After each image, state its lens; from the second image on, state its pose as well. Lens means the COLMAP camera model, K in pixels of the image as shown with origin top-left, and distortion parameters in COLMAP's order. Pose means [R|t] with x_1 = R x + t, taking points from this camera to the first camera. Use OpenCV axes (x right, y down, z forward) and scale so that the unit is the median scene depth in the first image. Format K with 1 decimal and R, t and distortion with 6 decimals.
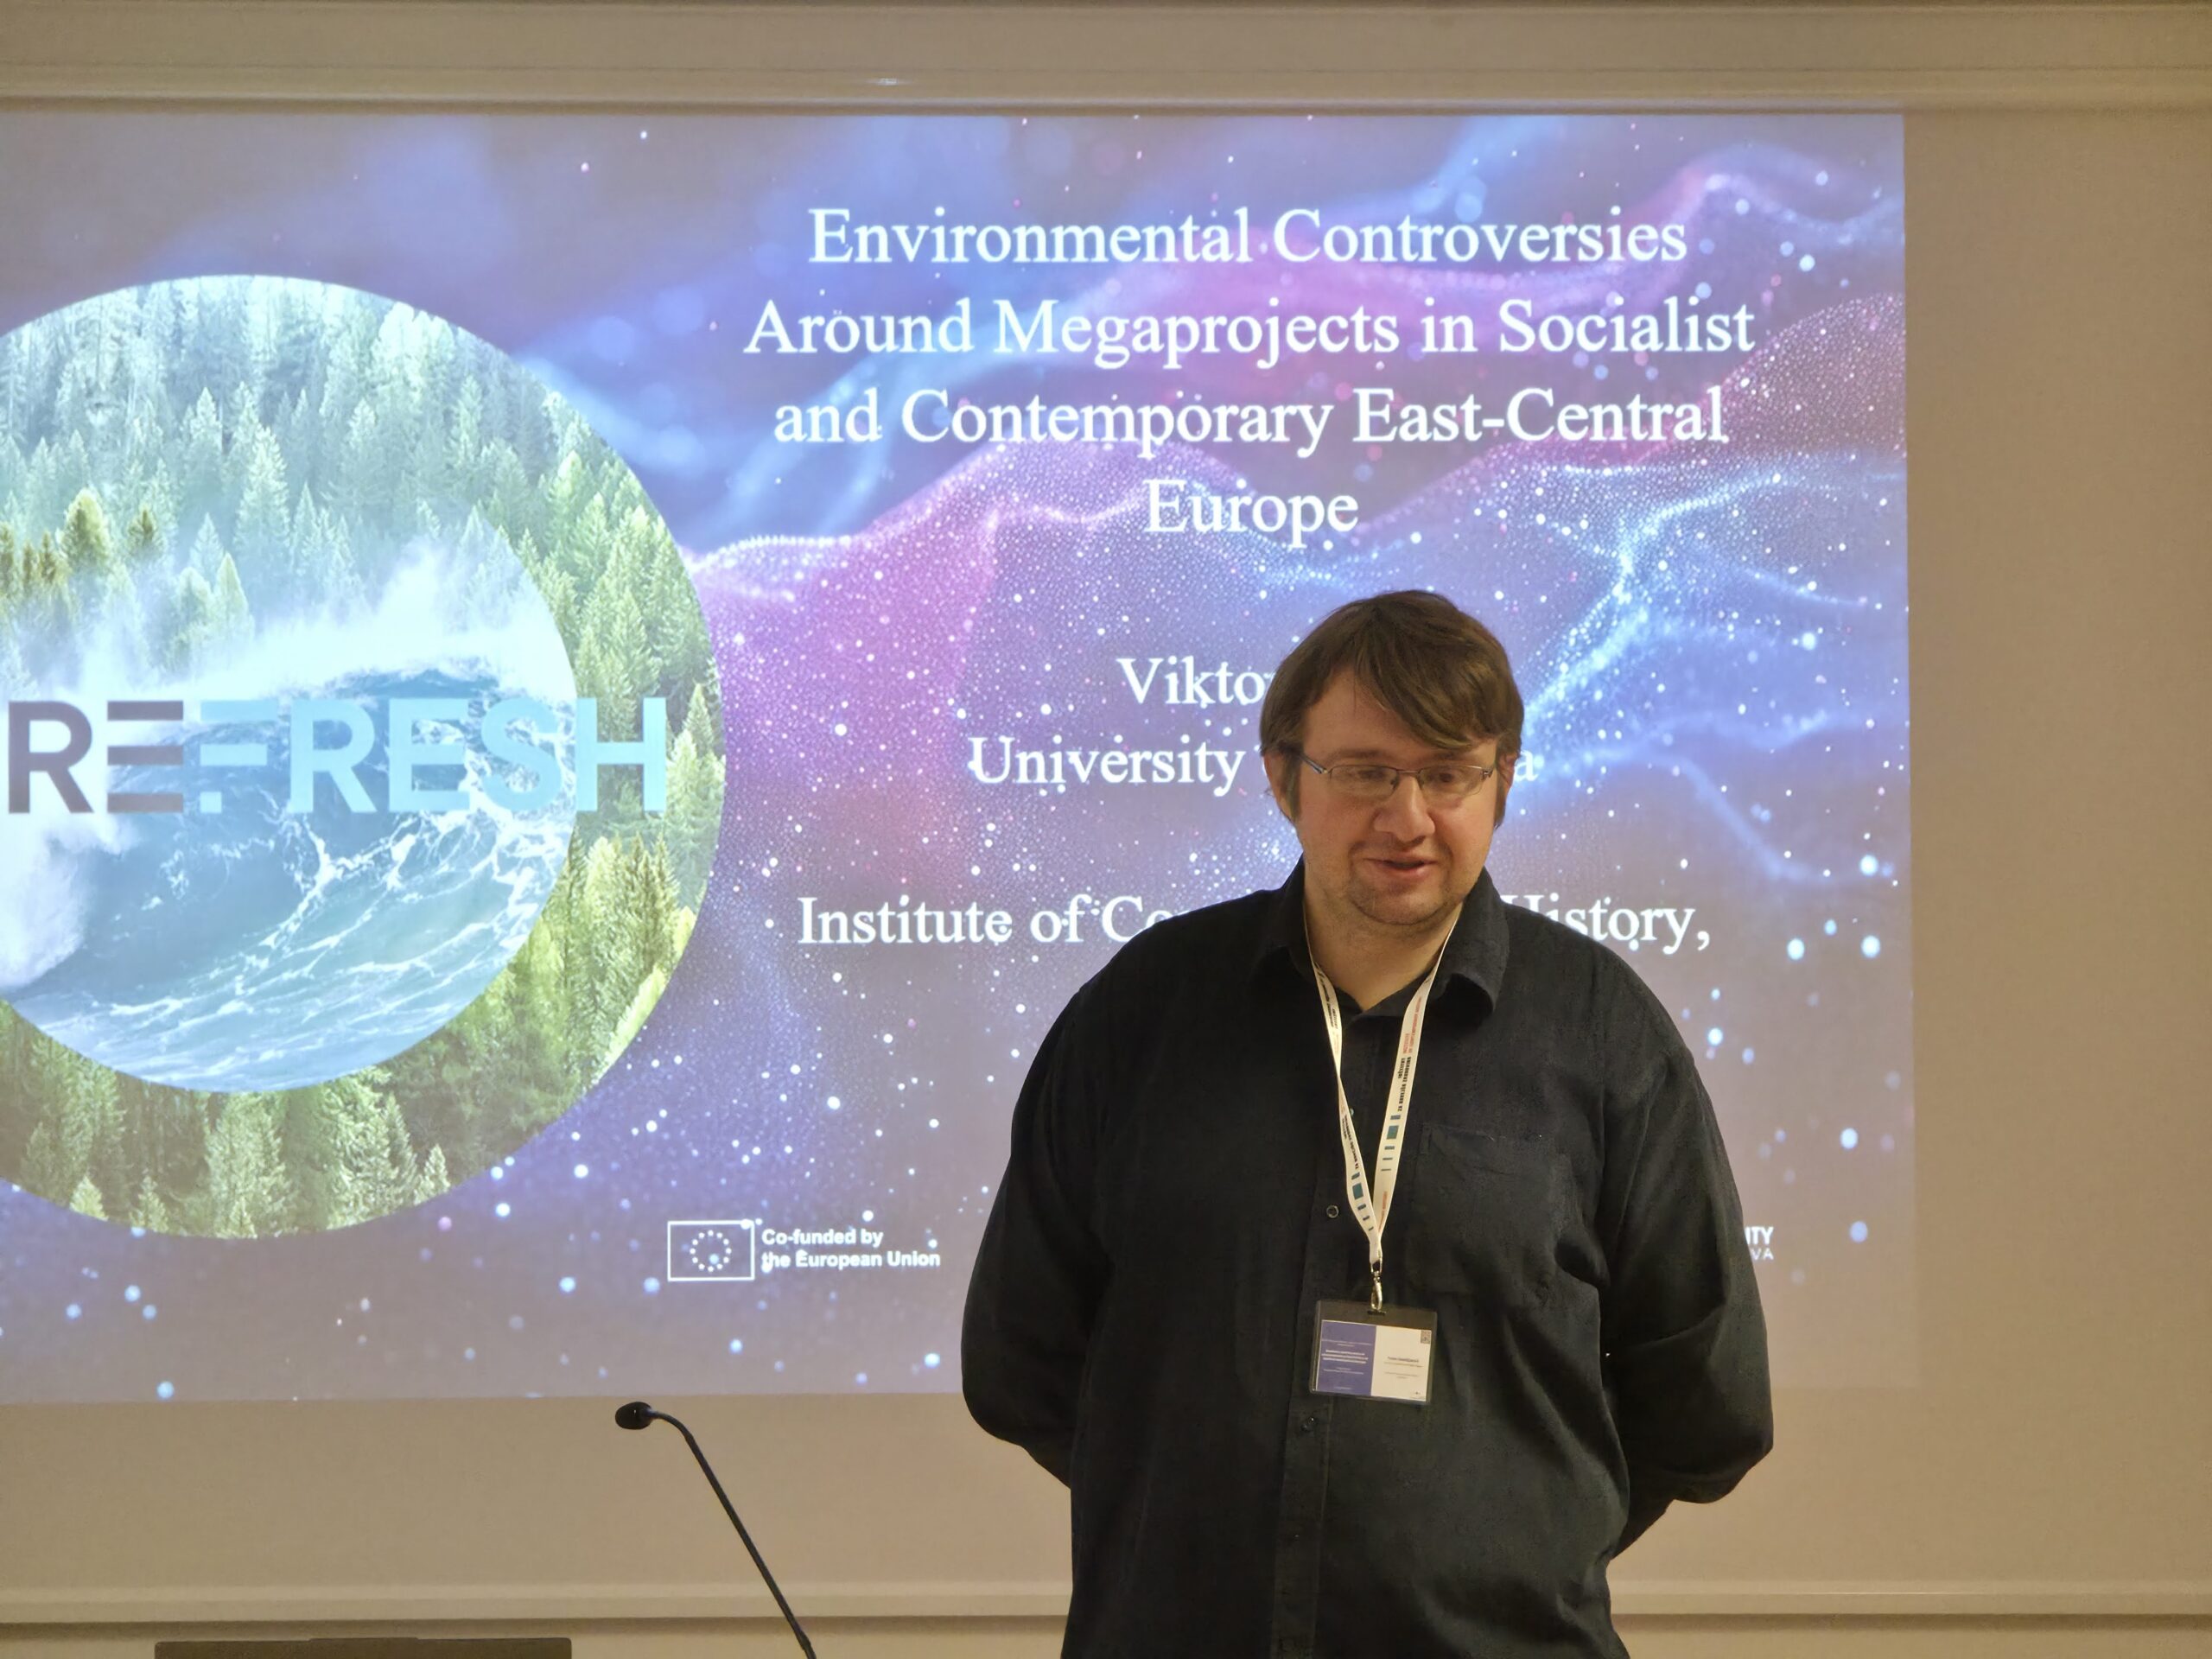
lens RADIAL K [[7264.4, 0, 1106.0], [0, 7264.4, 829.5], [0, 0, 1]] dist [-0.117035, 16.840987]
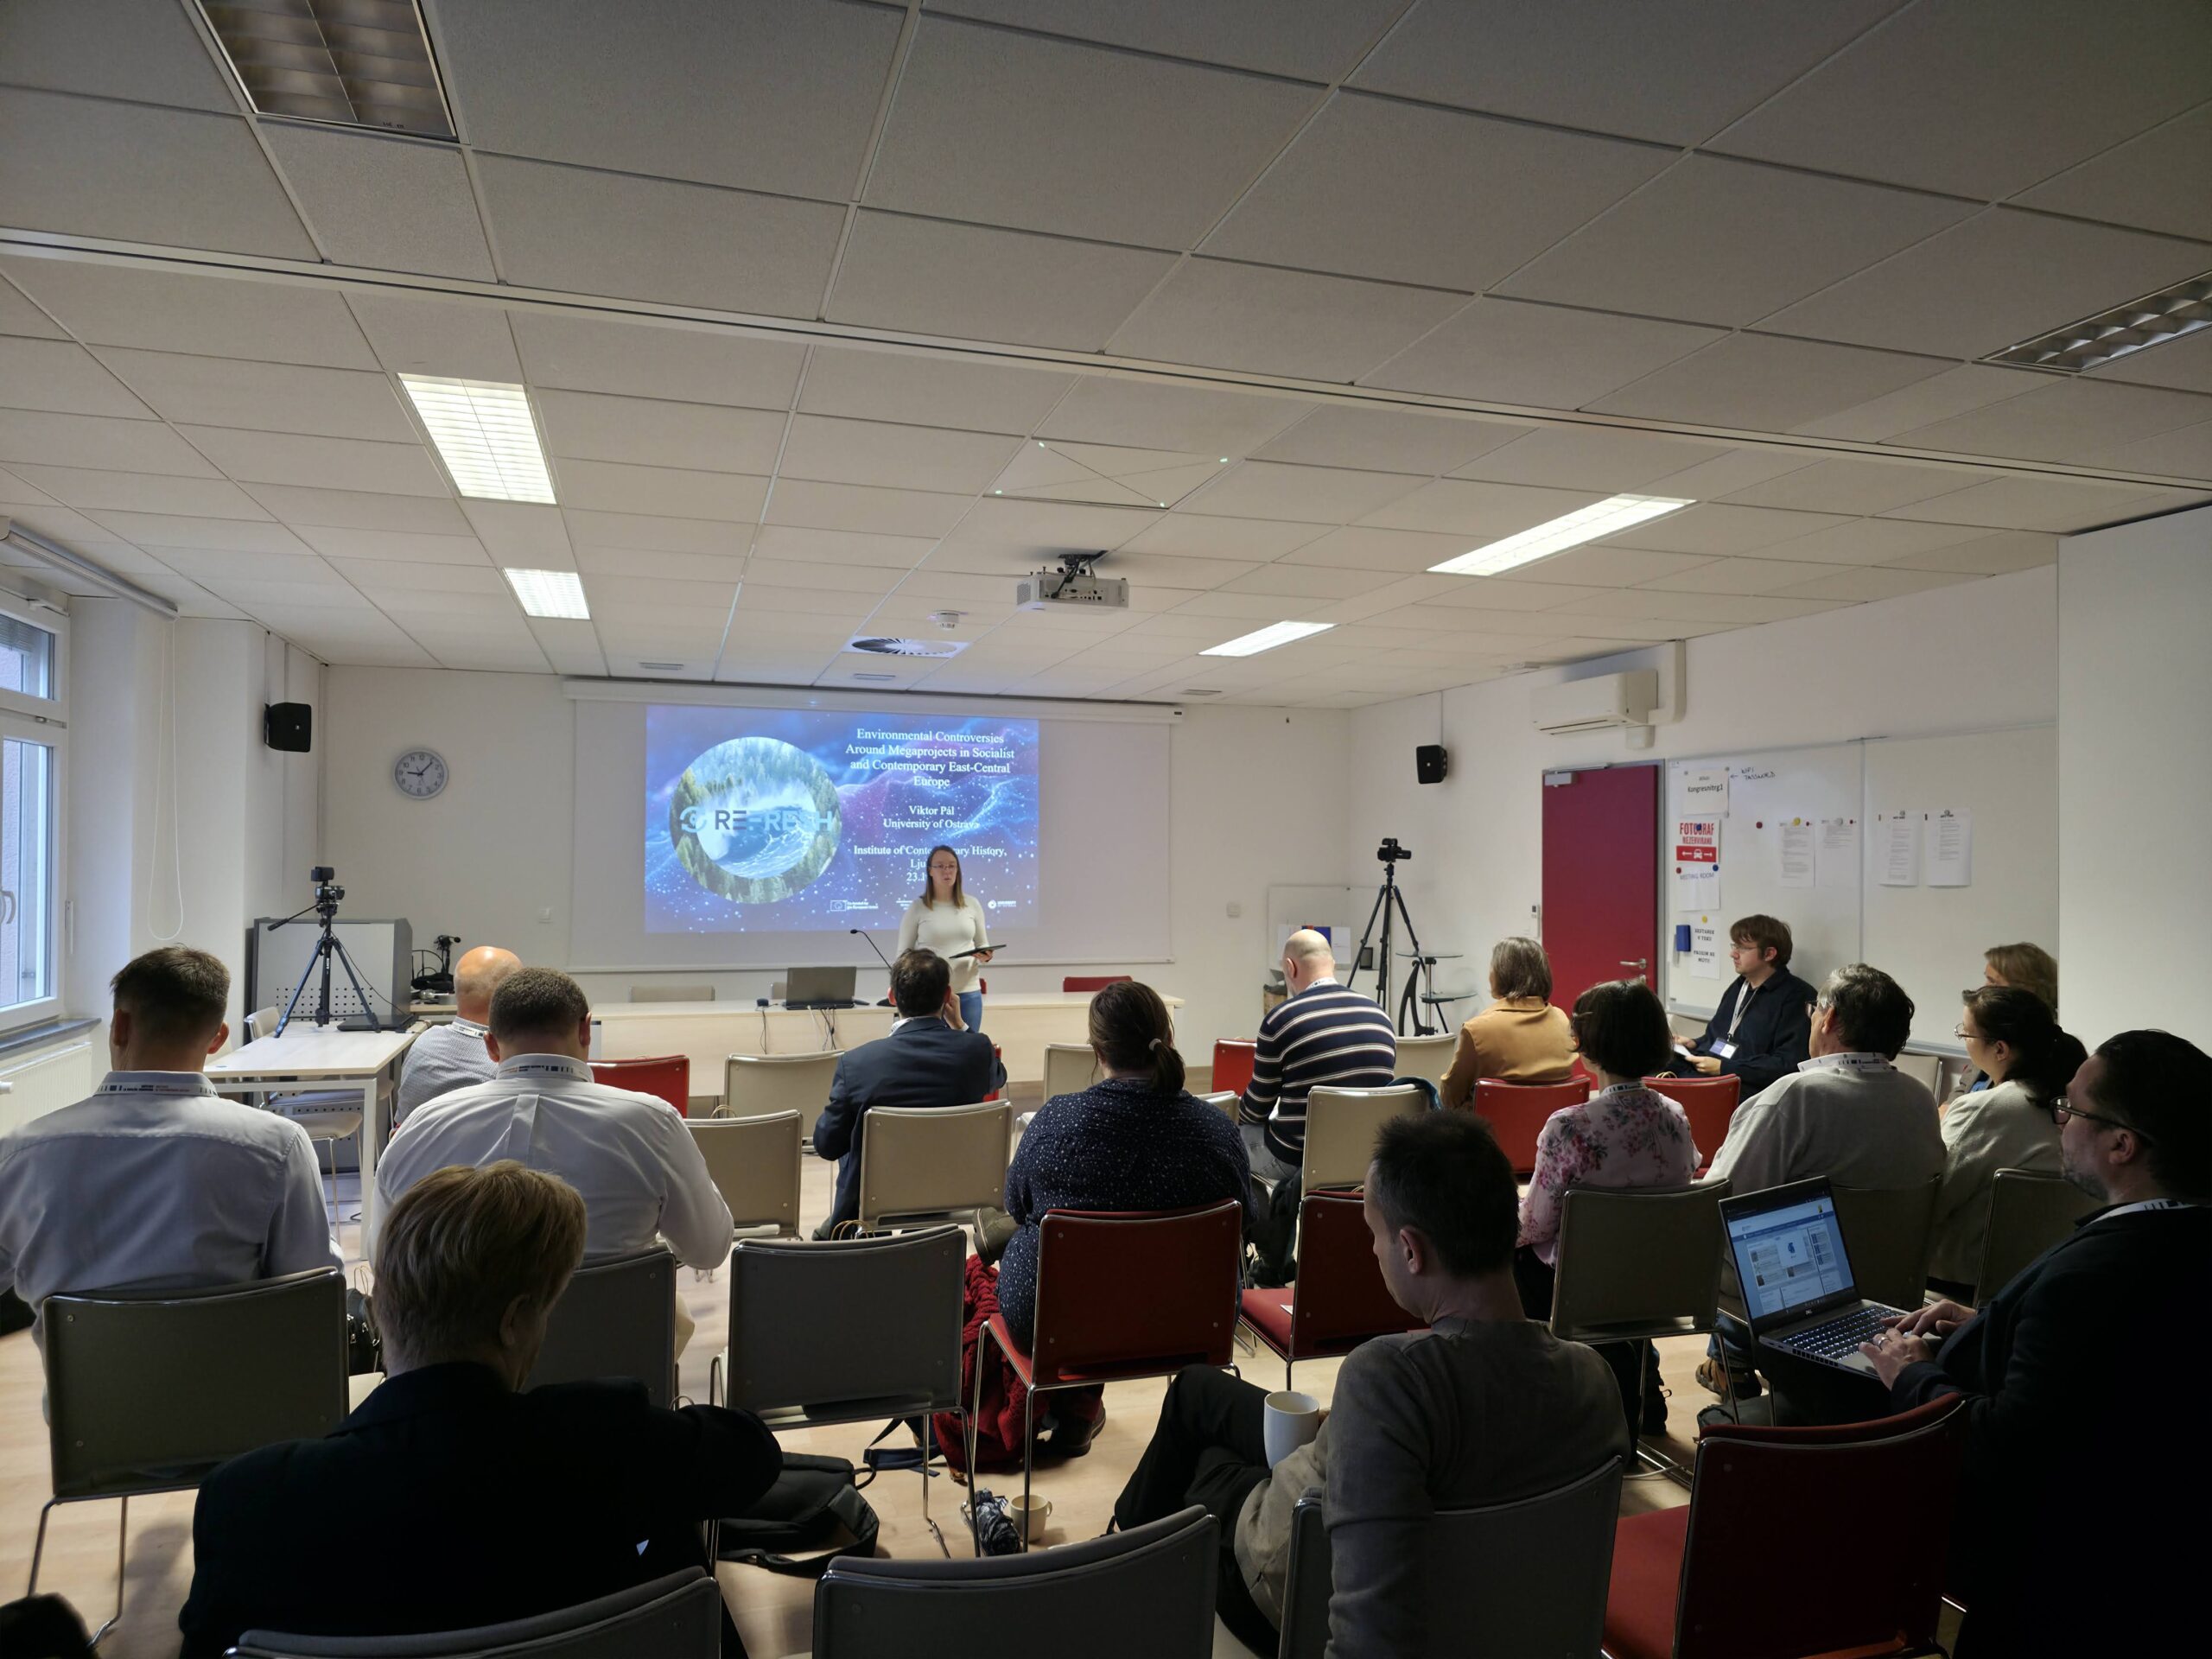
lens RADIAL K [[1450.3, 0, 1117.5], [0, 1450.3, 844.5], [0, 0, 1]] dist [0.112807, -0.110612]
pose [[0.962625, 0.011087, 0.270612, -0.156342], [-0.013104, 0.999898, 0.005649, -0.001187], [-0.270522, -0.008984, 0.962672, -0.195094]]
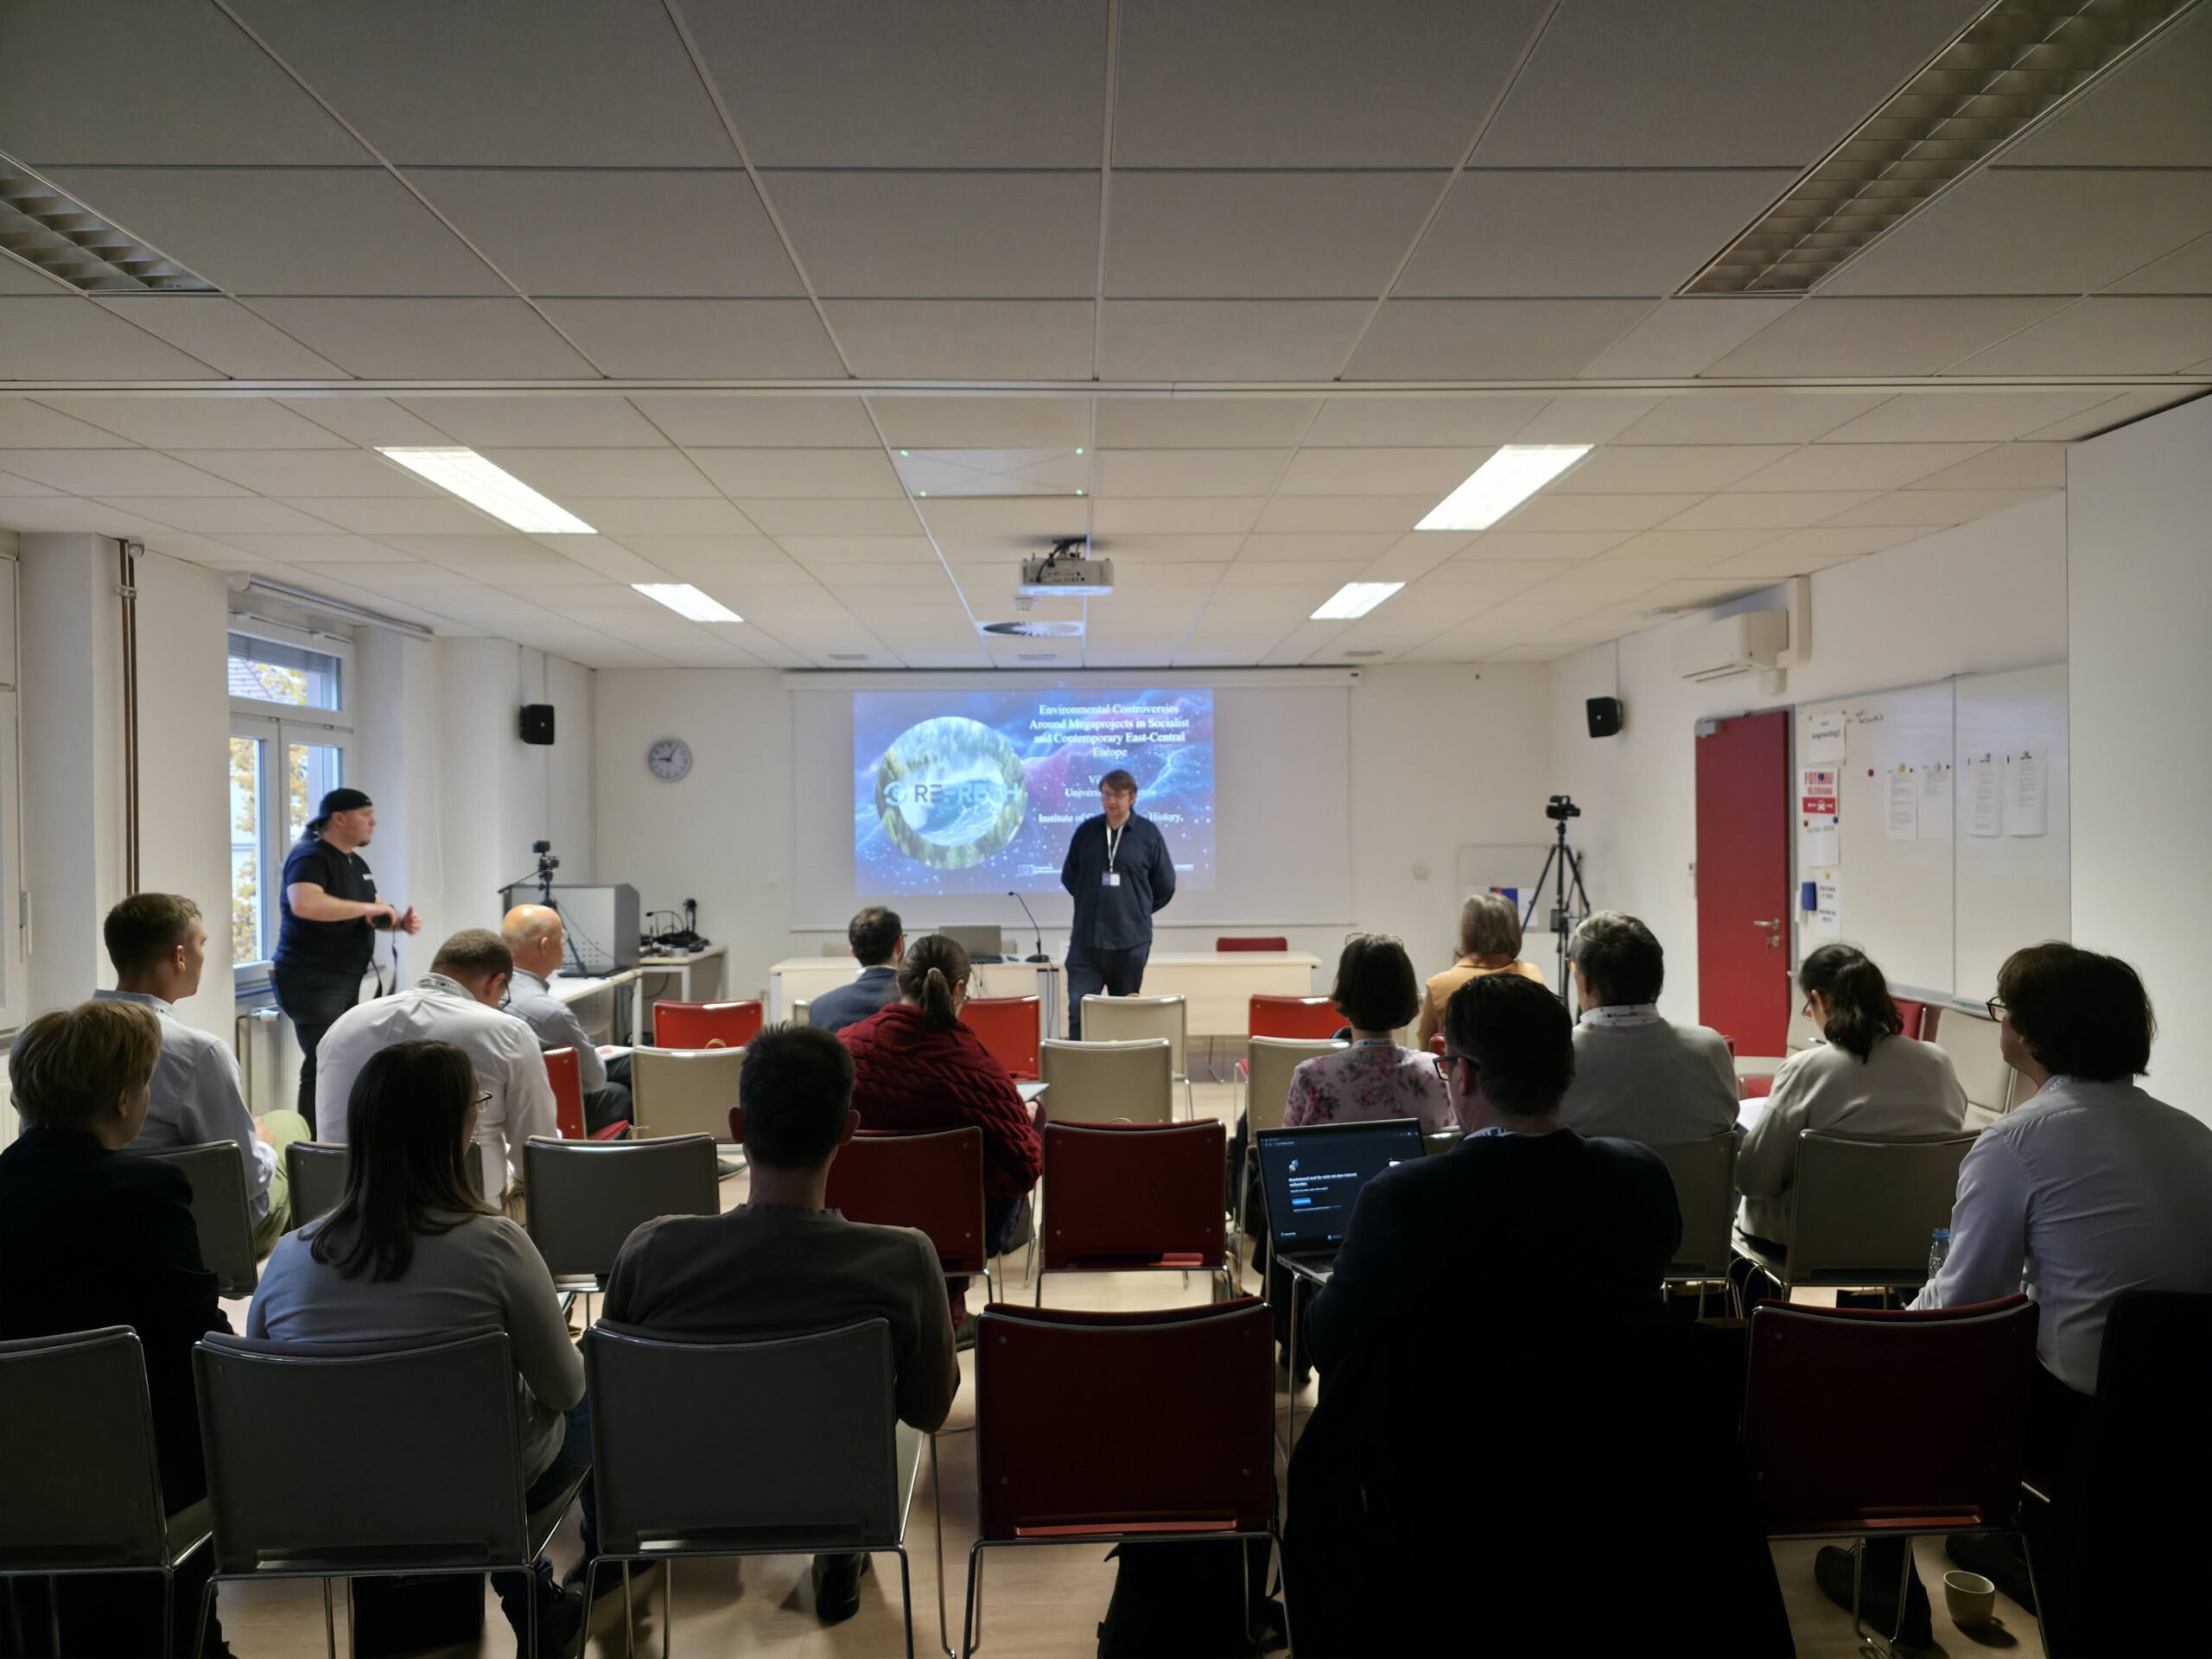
lens RADIAL K [[1450.3, 0, 1117.5], [0, 1450.3, 844.5], [0, 0, 1]] dist [0.112807, -0.110612]
pose [[0.999928, -0.009351, -0.007473, 0.035390], [0.009569, 0.999511, 0.029773, -0.001591], [0.007191, -0.029842, 0.999529, -0.266433]]
